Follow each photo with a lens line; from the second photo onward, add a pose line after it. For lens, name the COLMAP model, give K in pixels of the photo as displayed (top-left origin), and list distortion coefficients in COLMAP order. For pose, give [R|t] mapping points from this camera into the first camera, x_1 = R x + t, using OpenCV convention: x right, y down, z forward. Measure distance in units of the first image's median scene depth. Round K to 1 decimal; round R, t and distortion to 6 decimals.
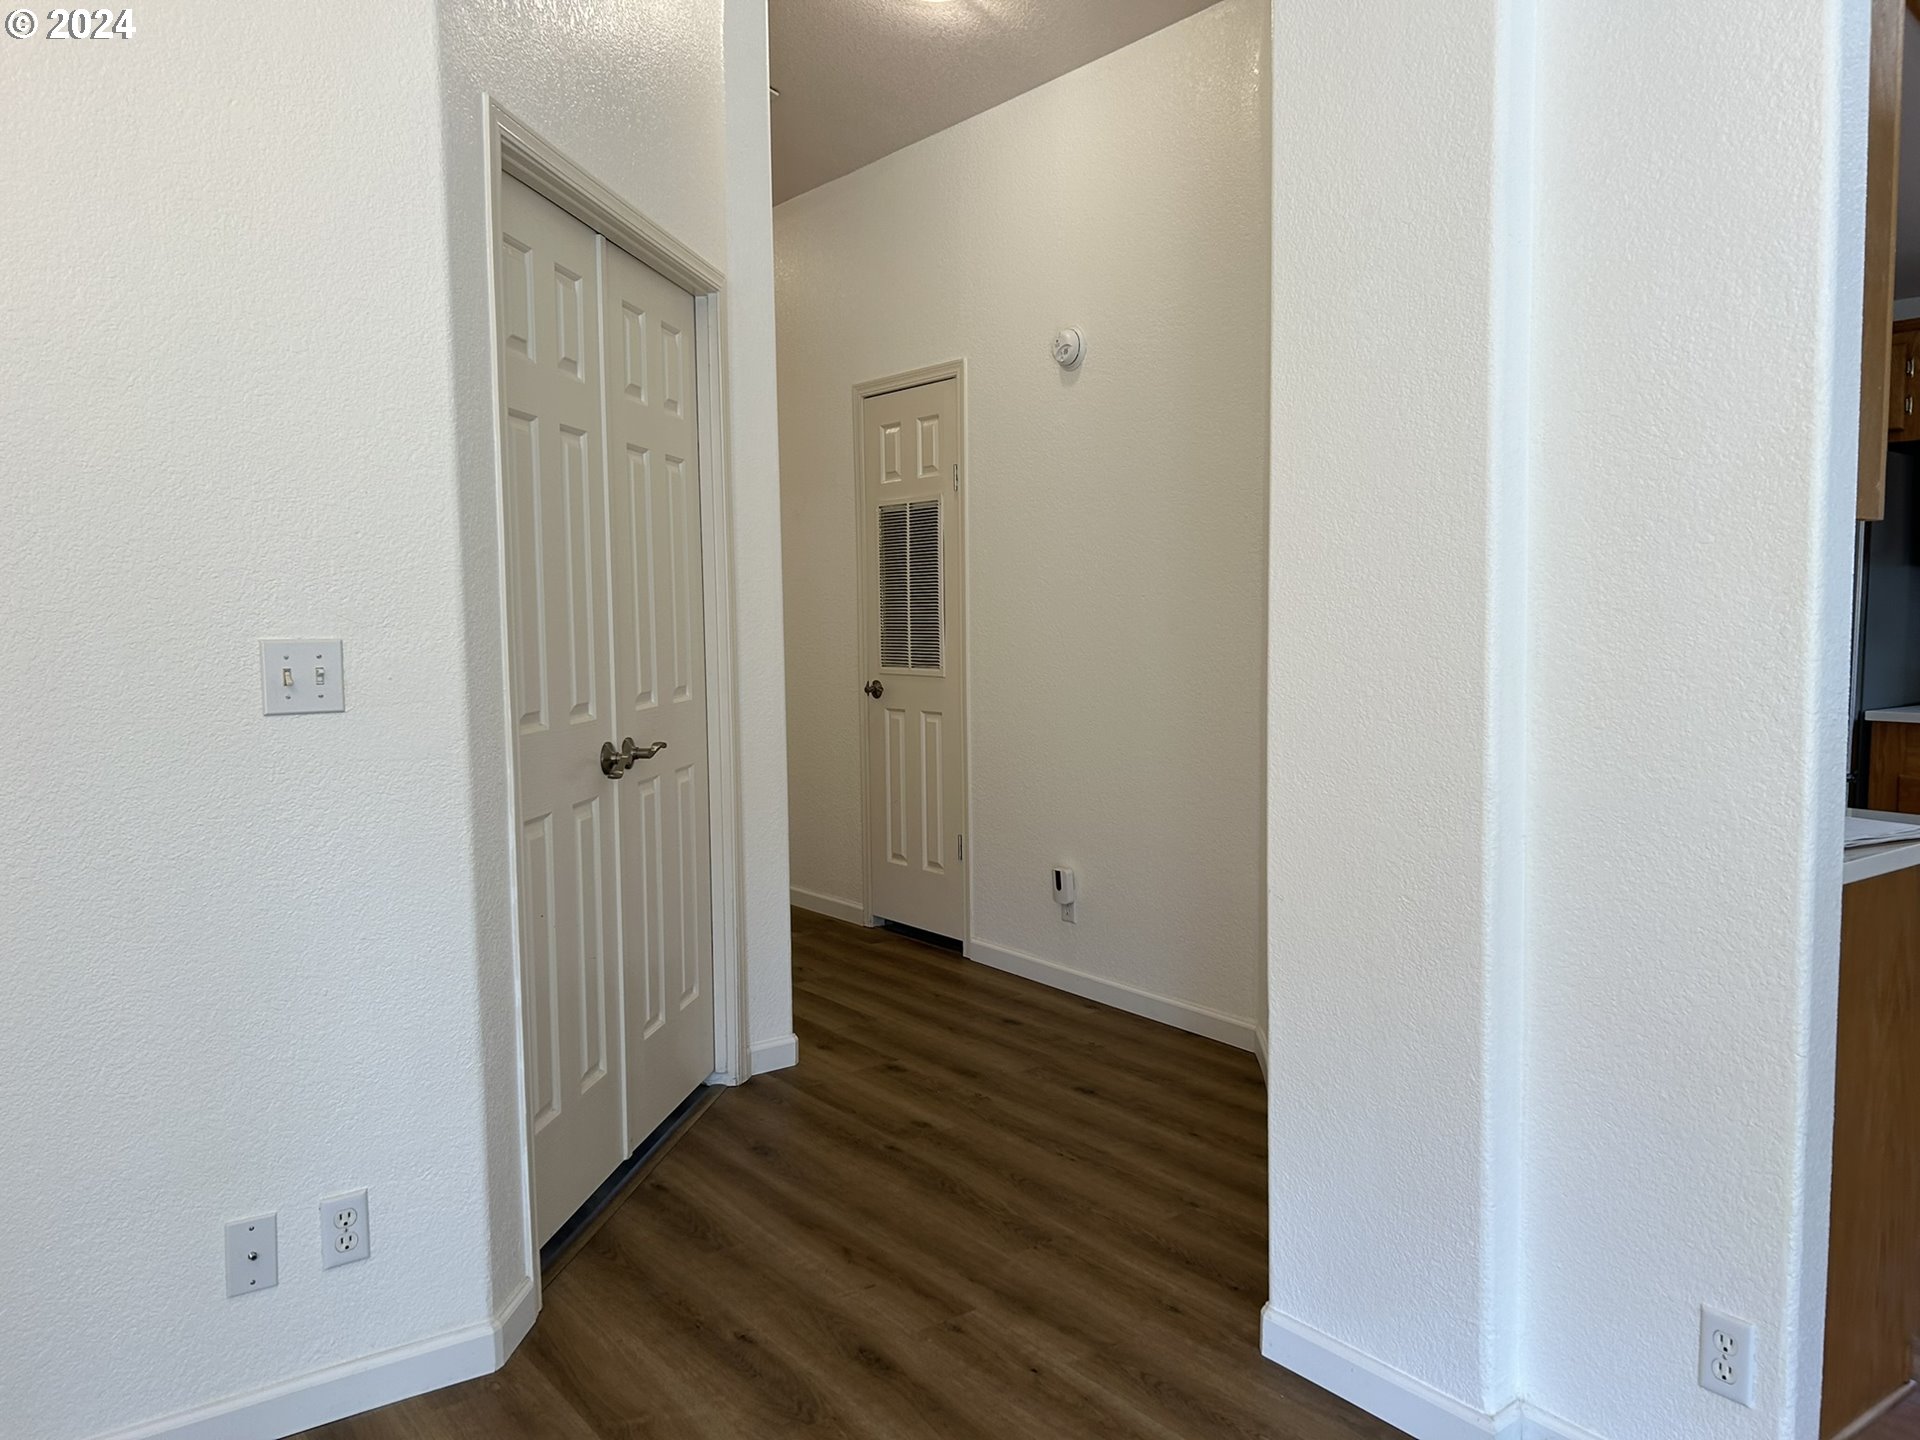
lens RADIAL K [[1446.0, 0, 960.0], [0, 1446.0, 720.0], [0, 0, 1]] dist [0.066634, -0.066110]
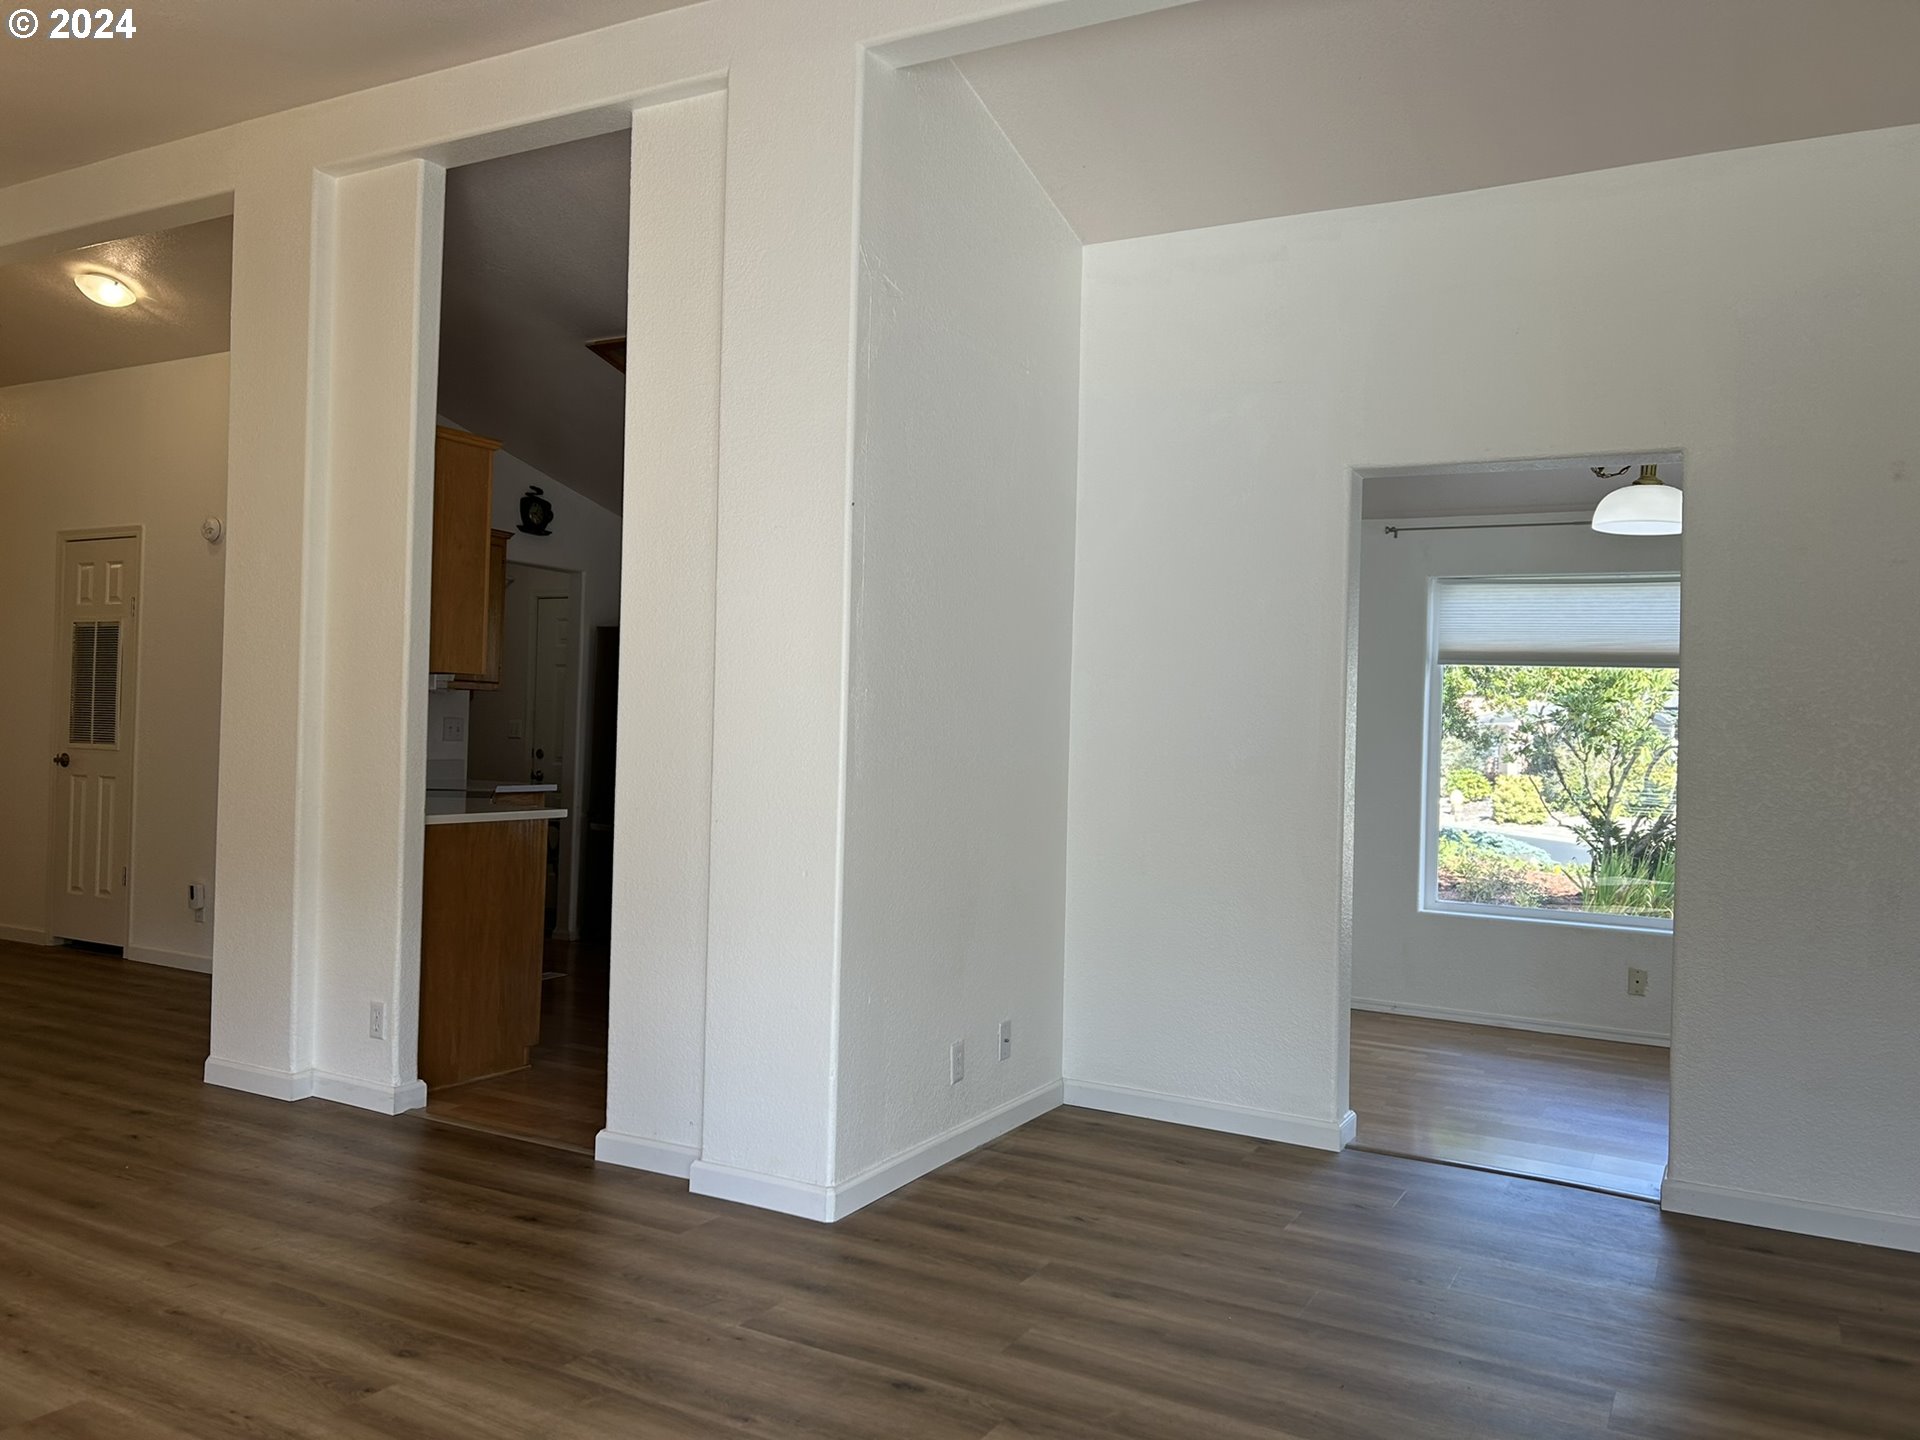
lens RADIAL K [[1446.0, 0, 960.0], [0, 1446.0, 720.0], [0, 0, 1]] dist [0.066634, -0.066110]
pose [[0.910678, 0.041503, 0.411028, 0.139655], [-0.007909, 0.996510, -0.083100, 0.049196], [-0.413042, 0.072426, 0.907827, -0.573998]]
